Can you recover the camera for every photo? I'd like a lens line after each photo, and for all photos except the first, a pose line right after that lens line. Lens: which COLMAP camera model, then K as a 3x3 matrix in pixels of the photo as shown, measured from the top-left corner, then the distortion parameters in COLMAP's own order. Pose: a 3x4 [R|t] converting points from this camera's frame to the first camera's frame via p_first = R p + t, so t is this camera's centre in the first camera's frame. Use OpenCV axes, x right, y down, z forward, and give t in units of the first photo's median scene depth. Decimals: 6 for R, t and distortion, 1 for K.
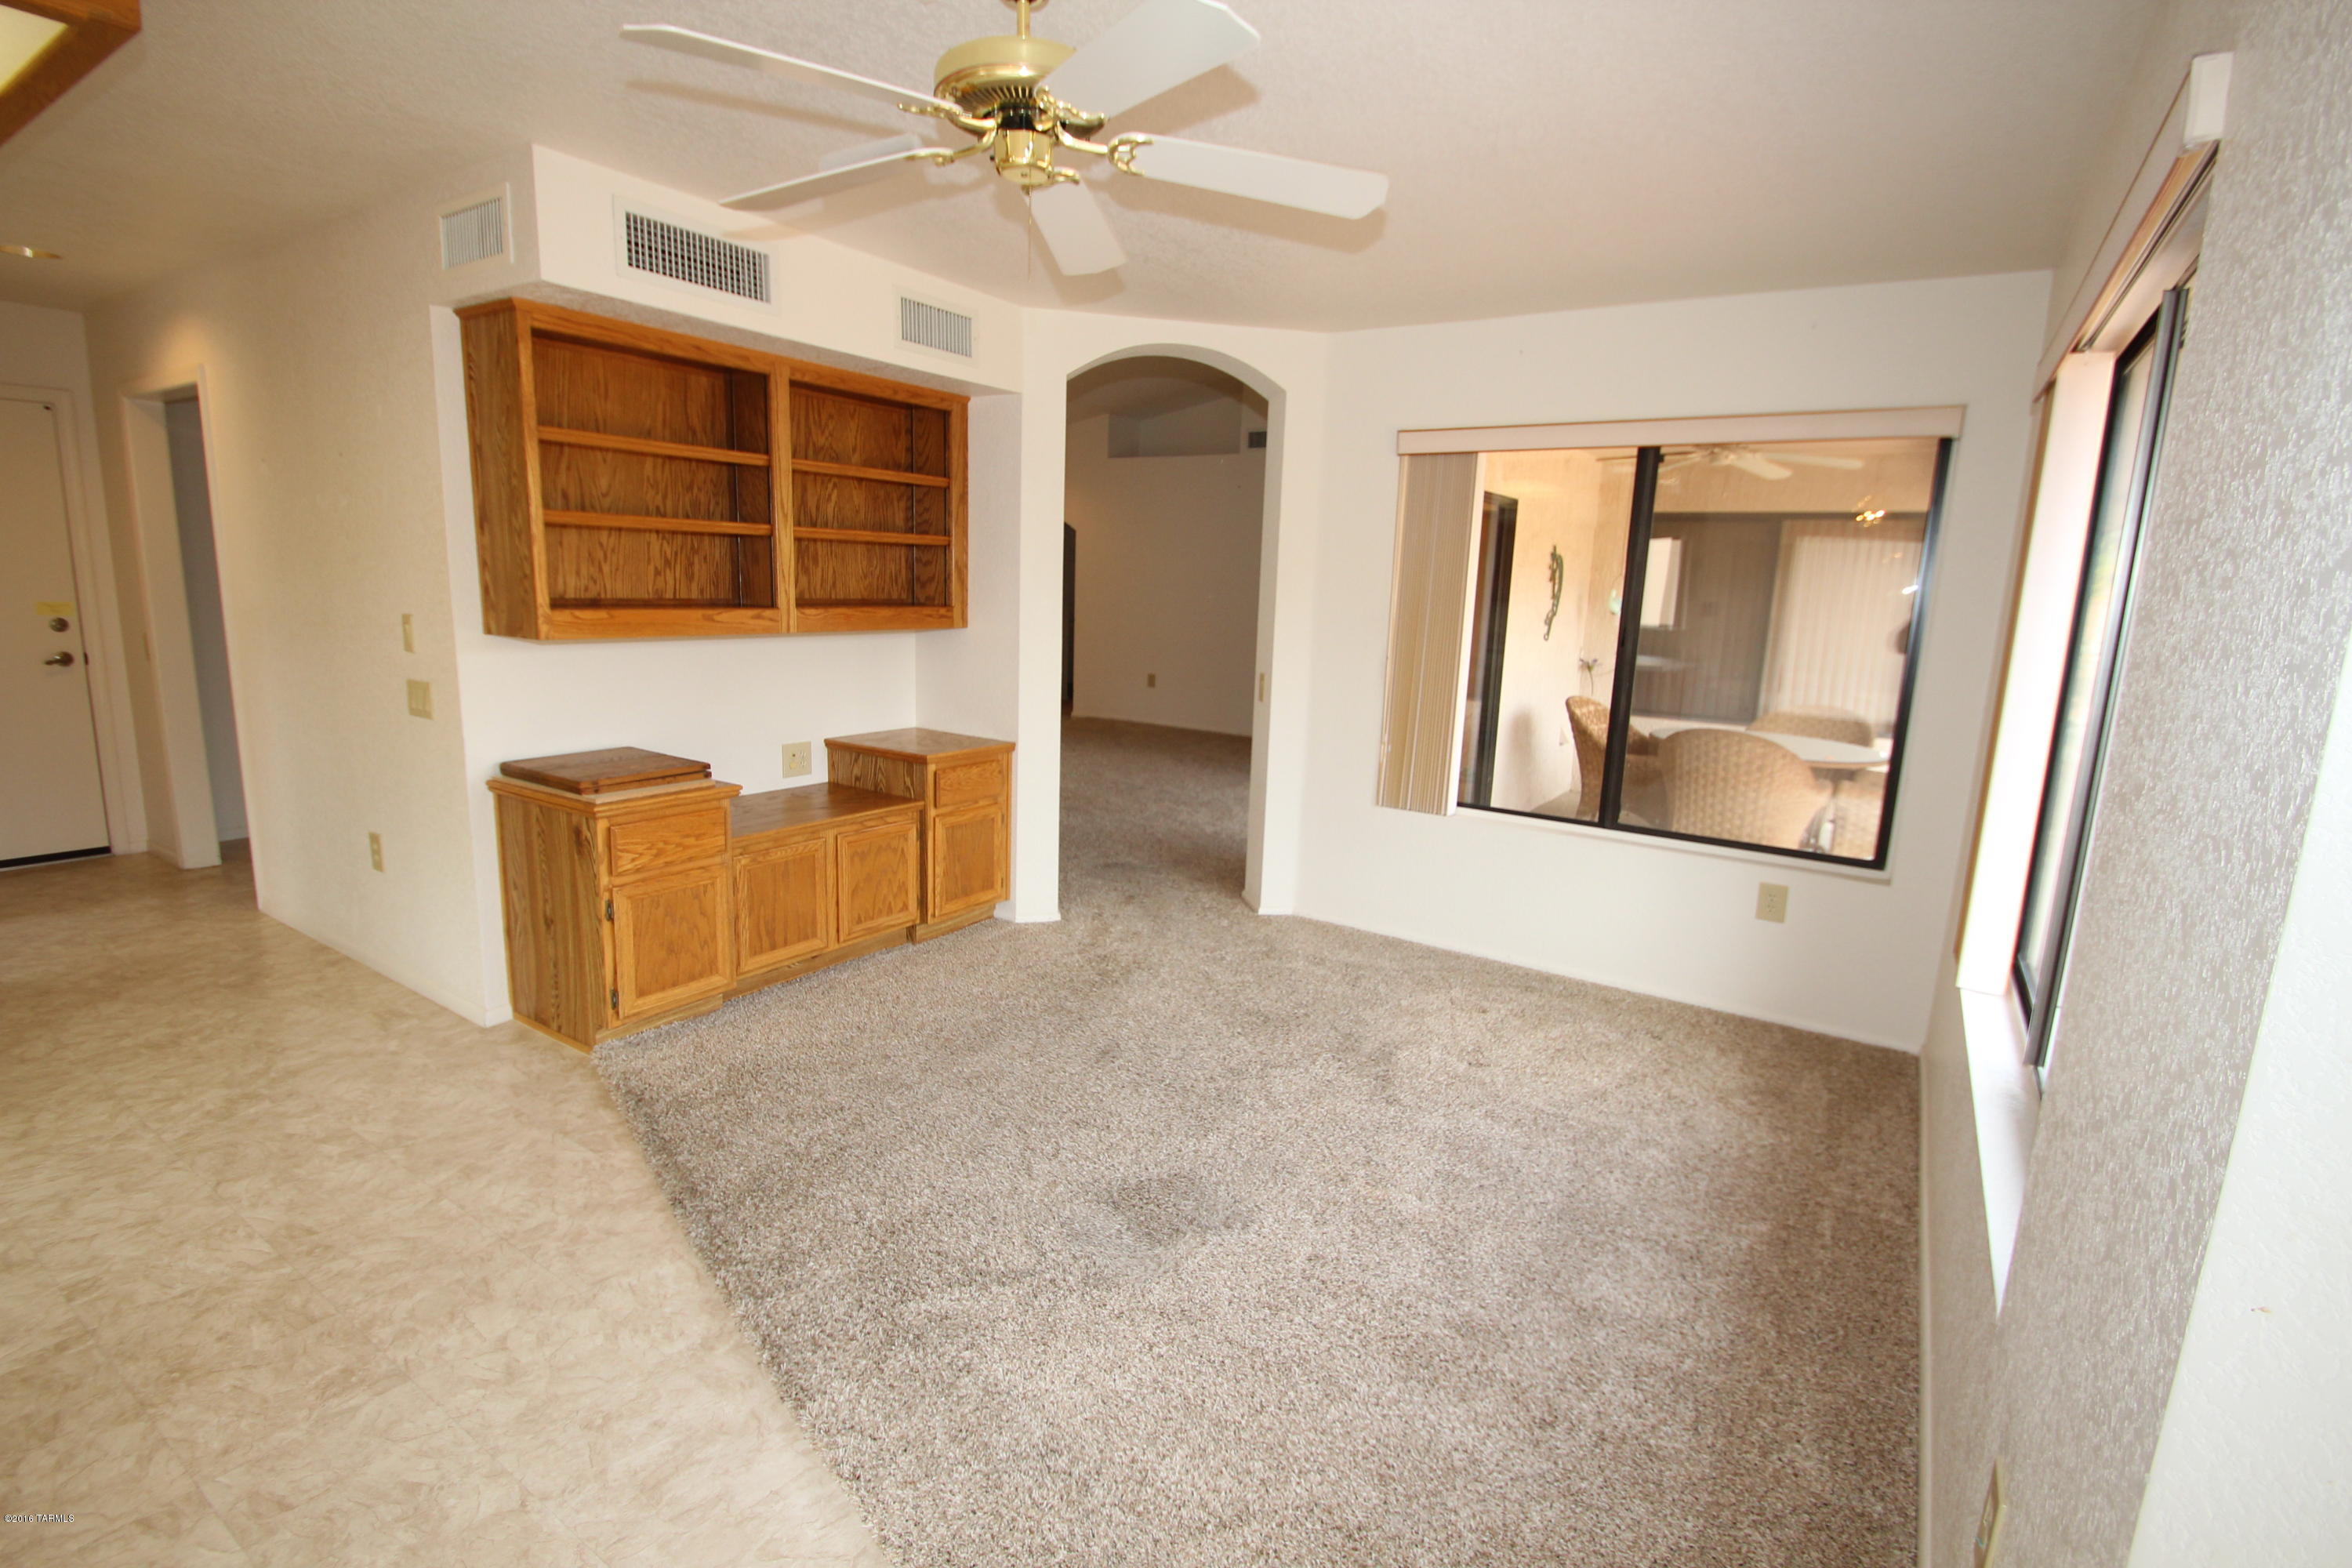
lens RADIAL K [[1093.7, 0, 1179.5], [0, 1093.7, 777.2], [0, 0, 1]] dist [0.008613, -0.013406]
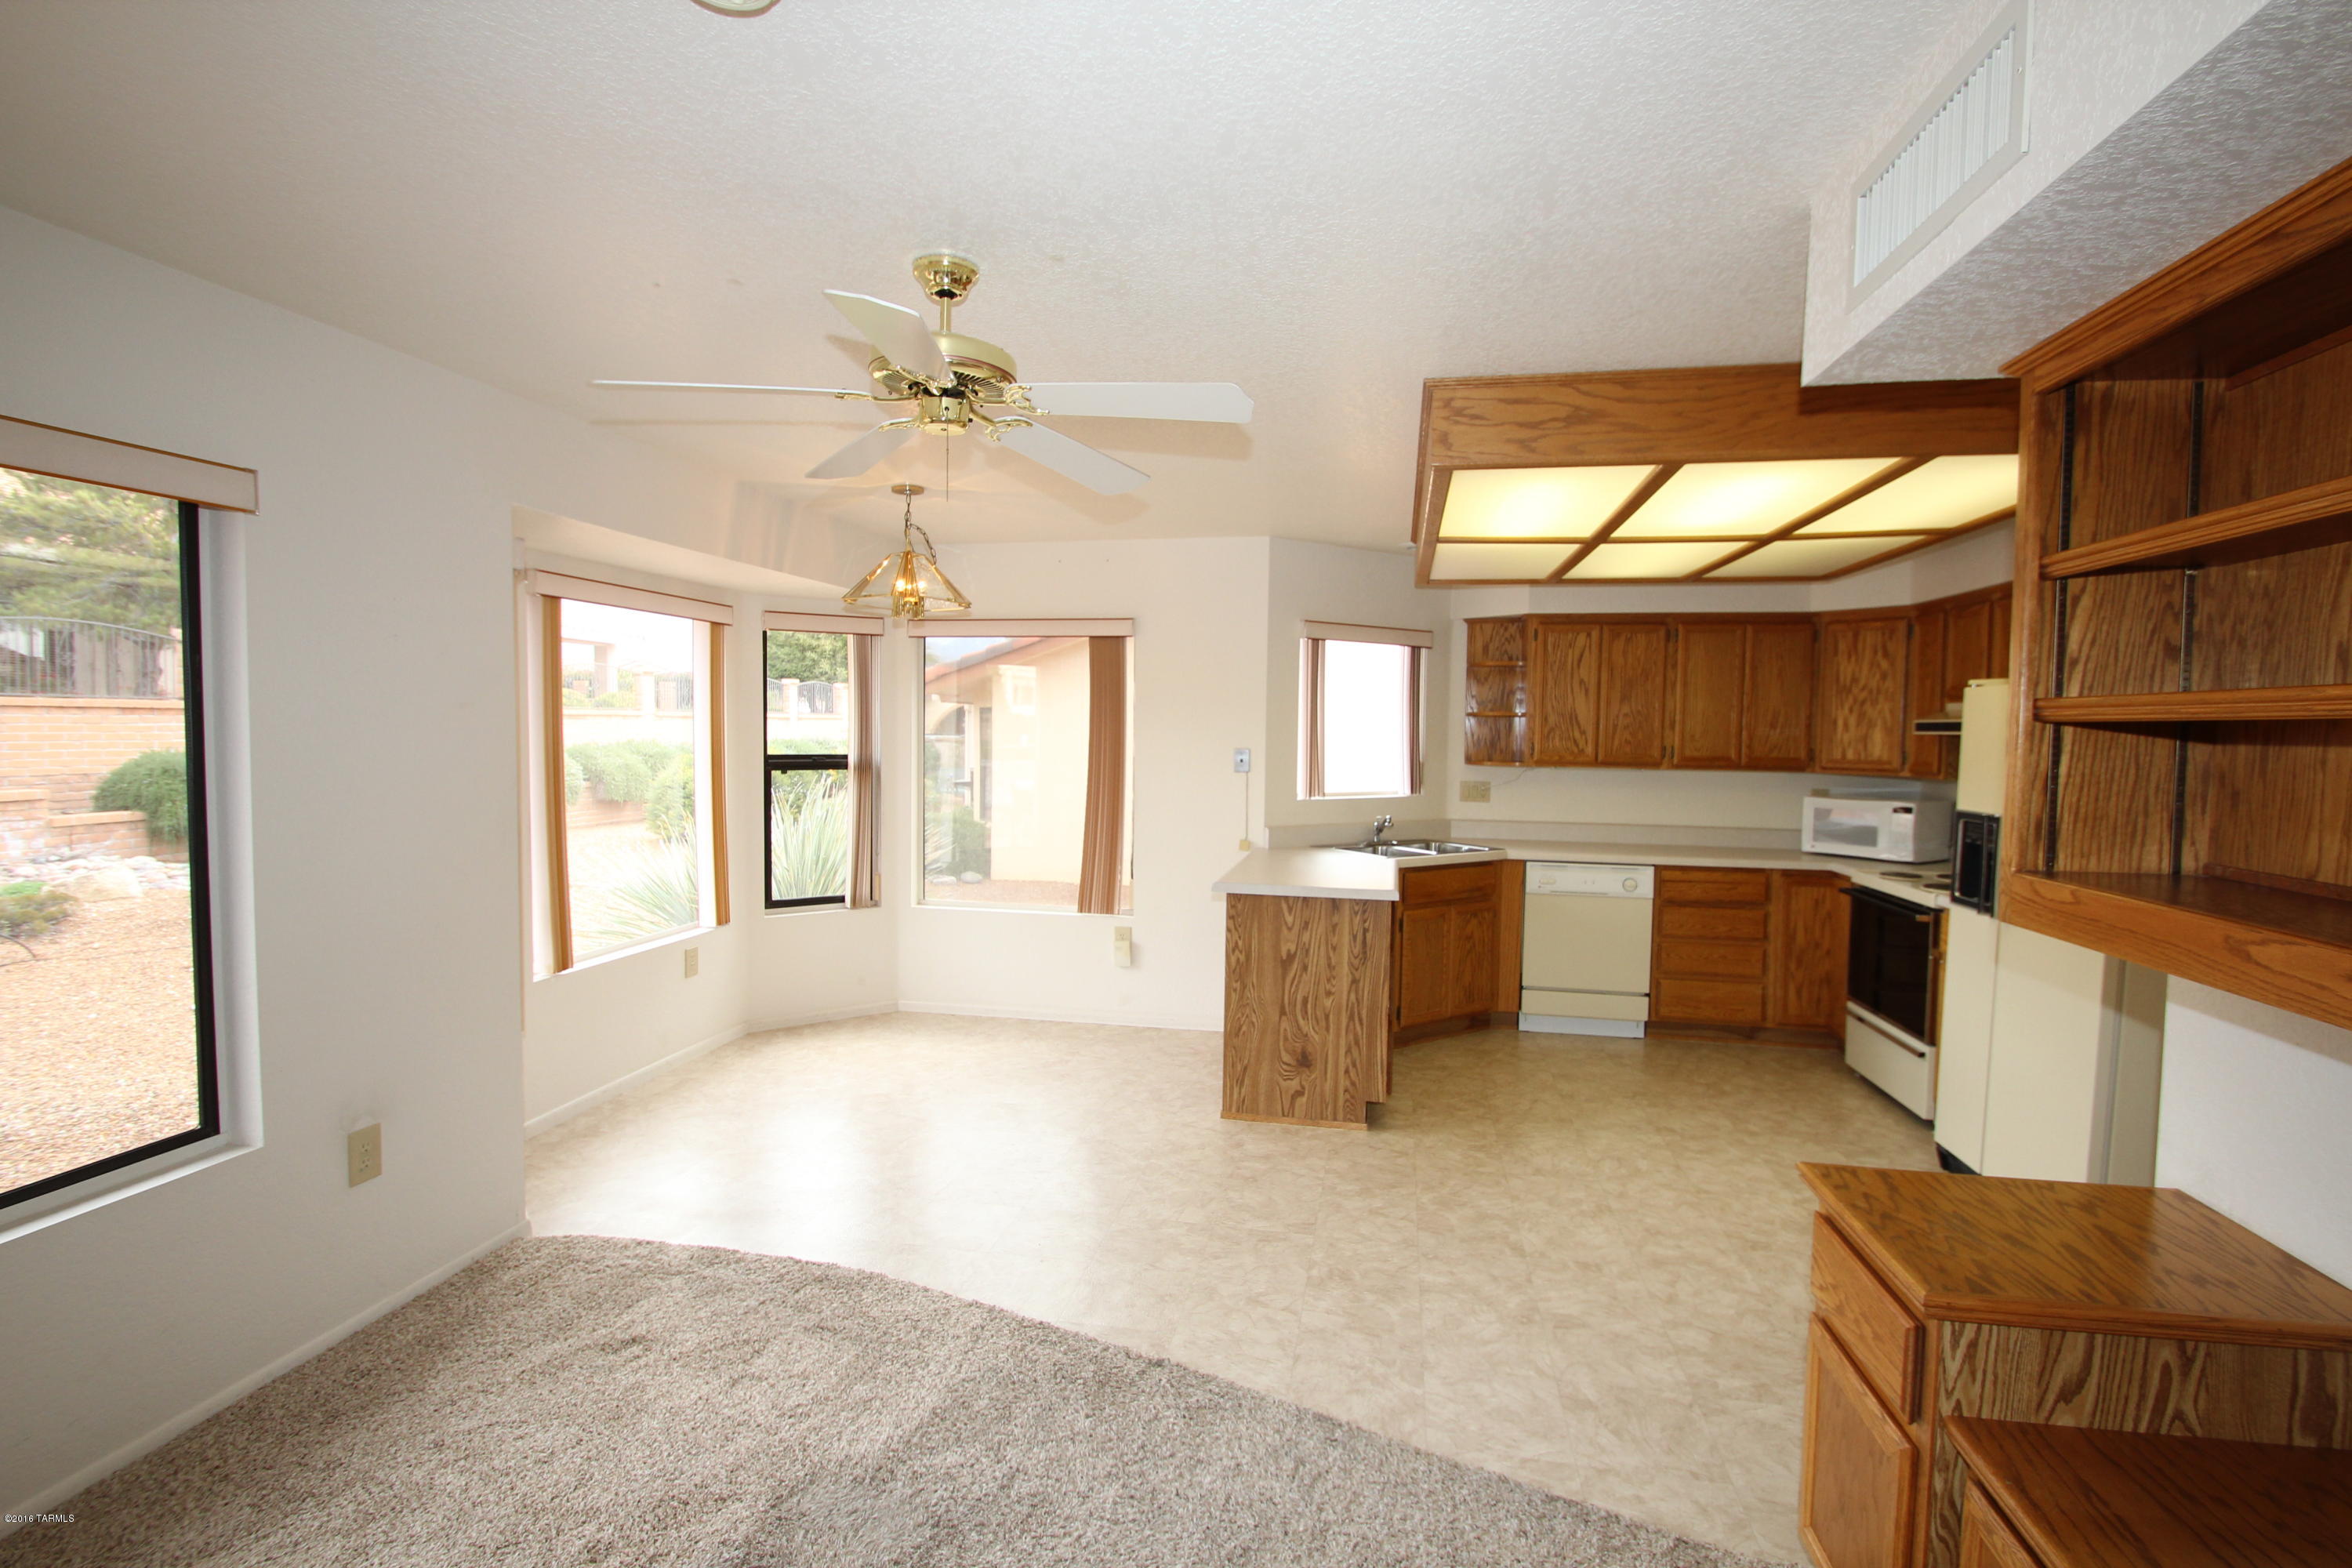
lens RADIAL K [[1096.9, 0, 1184.6], [0, 1096.9, 777.5], [0, 0, 1]] dist [0.010868, -0.014637]
pose [[-0.919704, -0.029184, -0.391525, 0.044996], [-0.115411, 0.973271, 0.198557, -0.260338], [0.375265, 0.227800, -0.898489, 1.320825]]
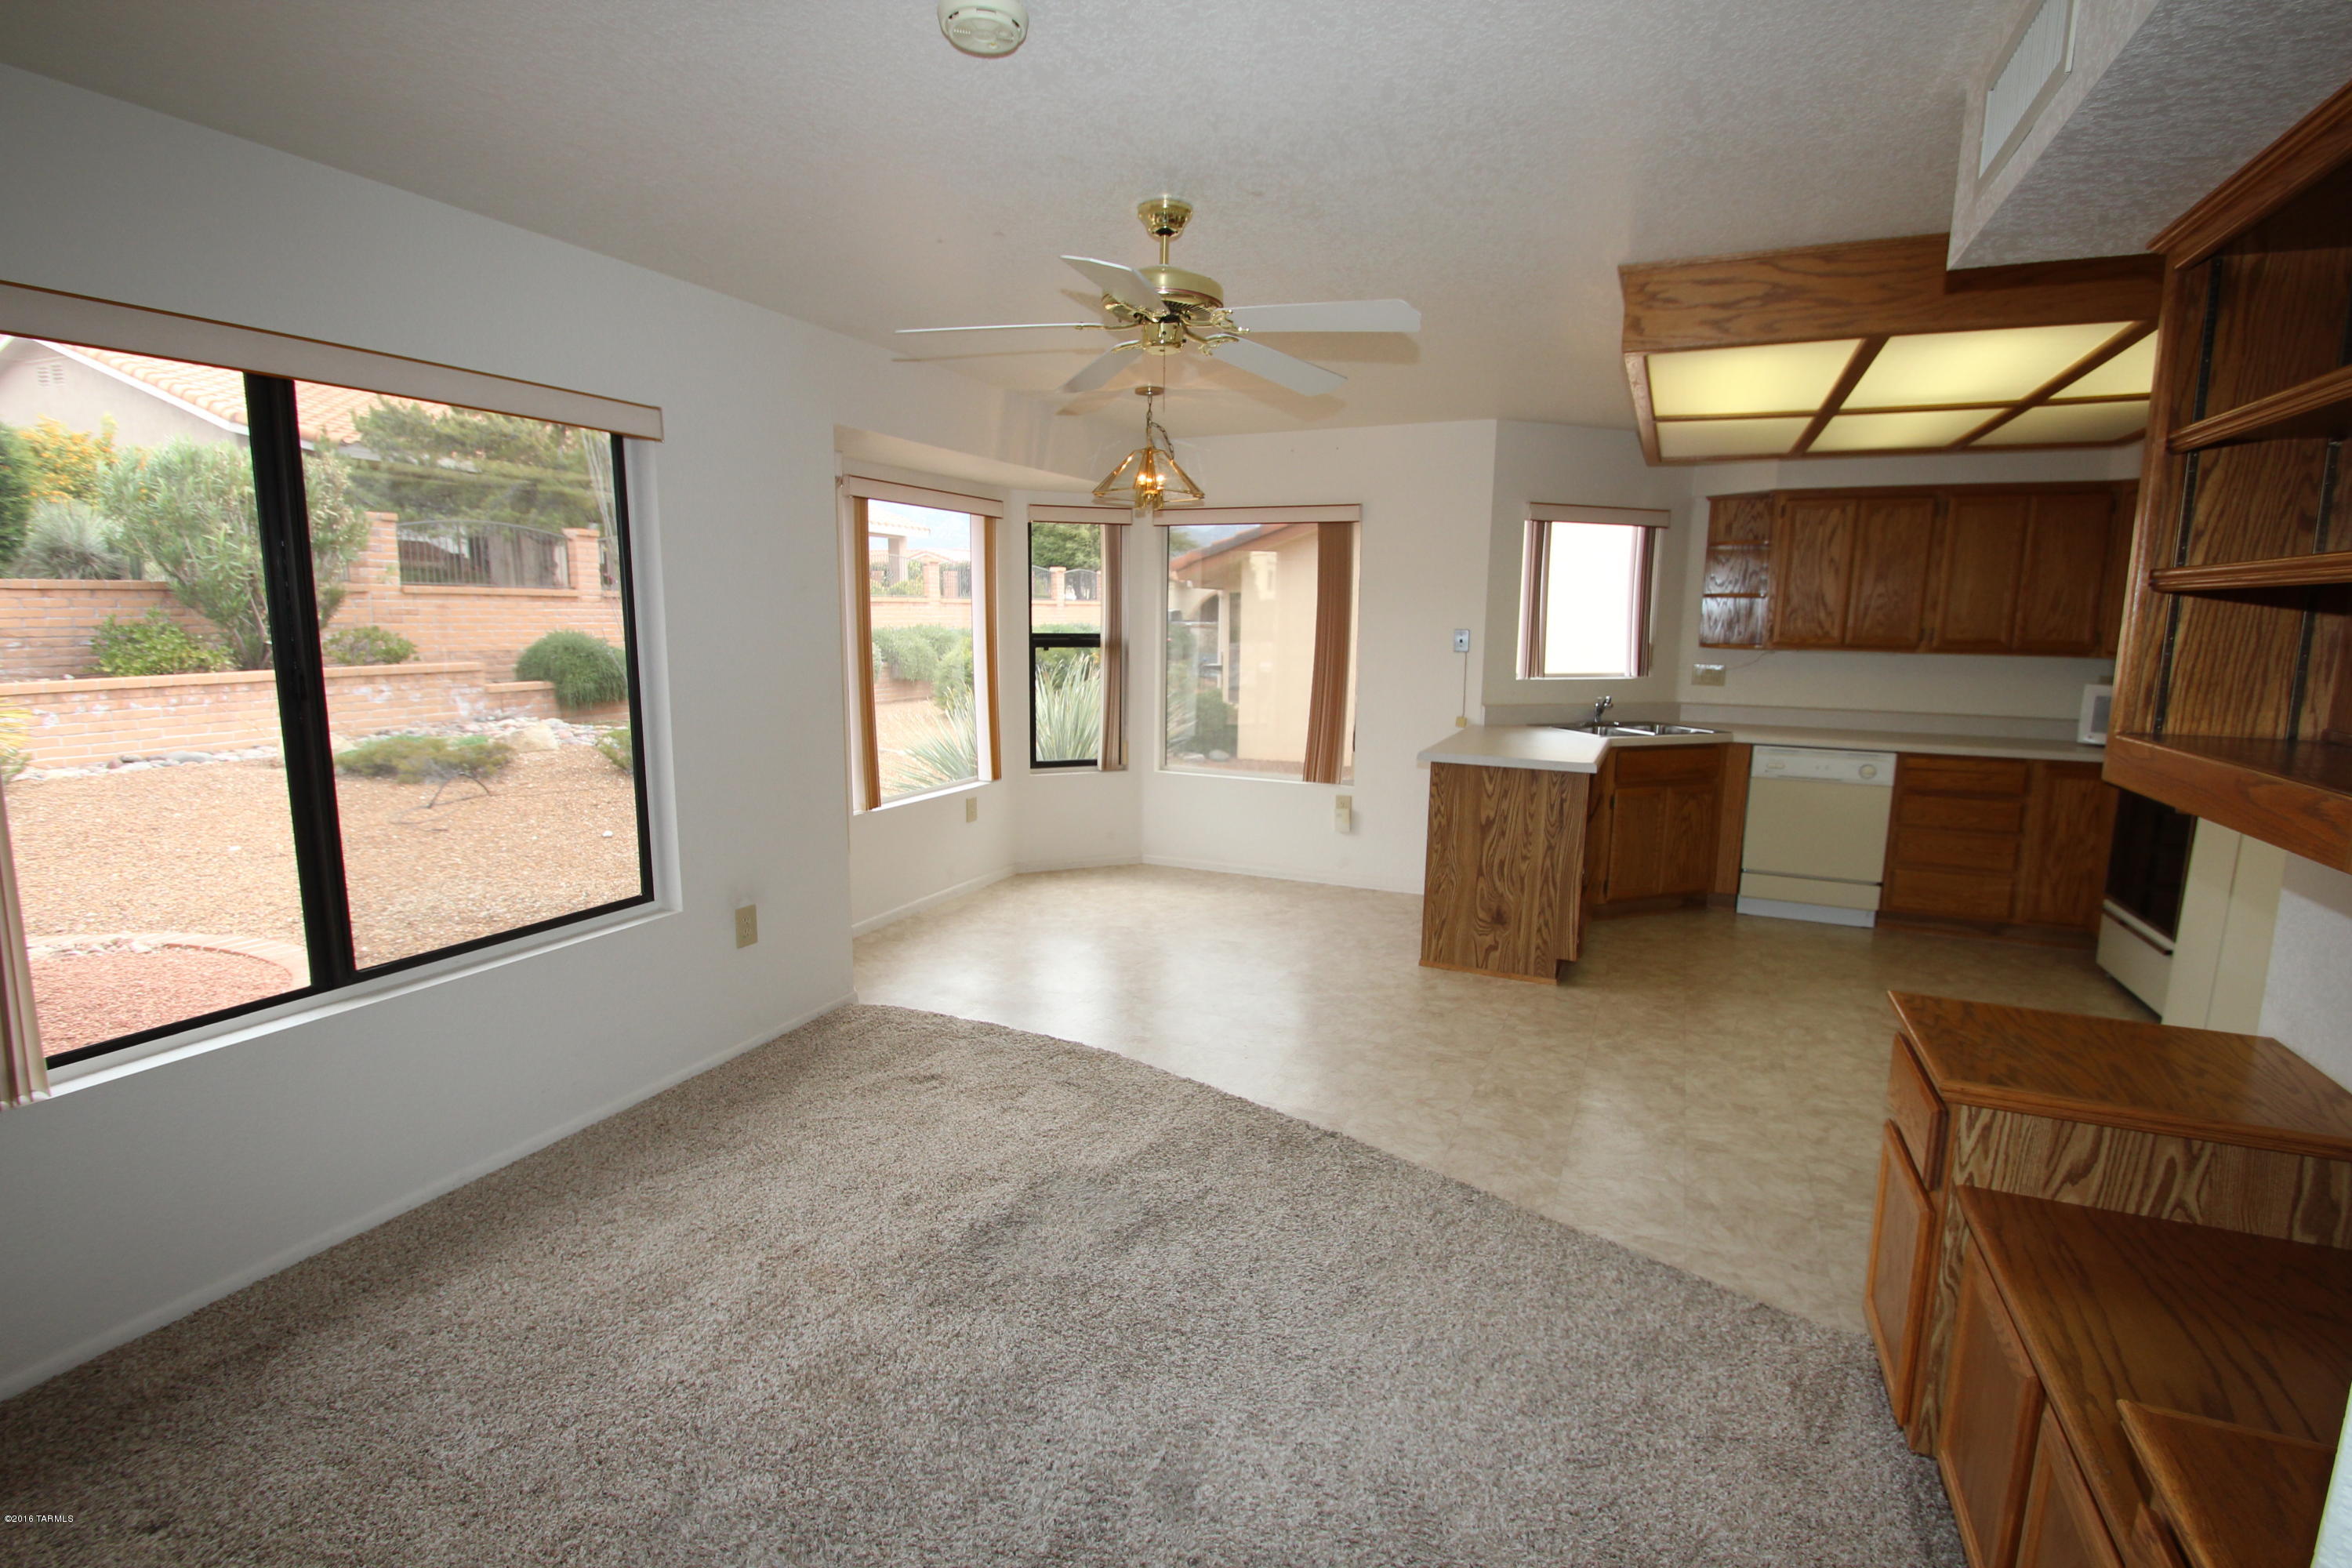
lens RADIAL K [[1096.9, 0, 1184.6], [0, 1096.9, 777.5], [0, 0, 1]] dist [0.010868, -0.014637]
pose [[-0.984670, -0.022208, -0.173007, 0.039221], [-0.077302, 0.944698, 0.318700, -0.279903], [0.156362, 0.327188, -0.931933, 1.472829]]
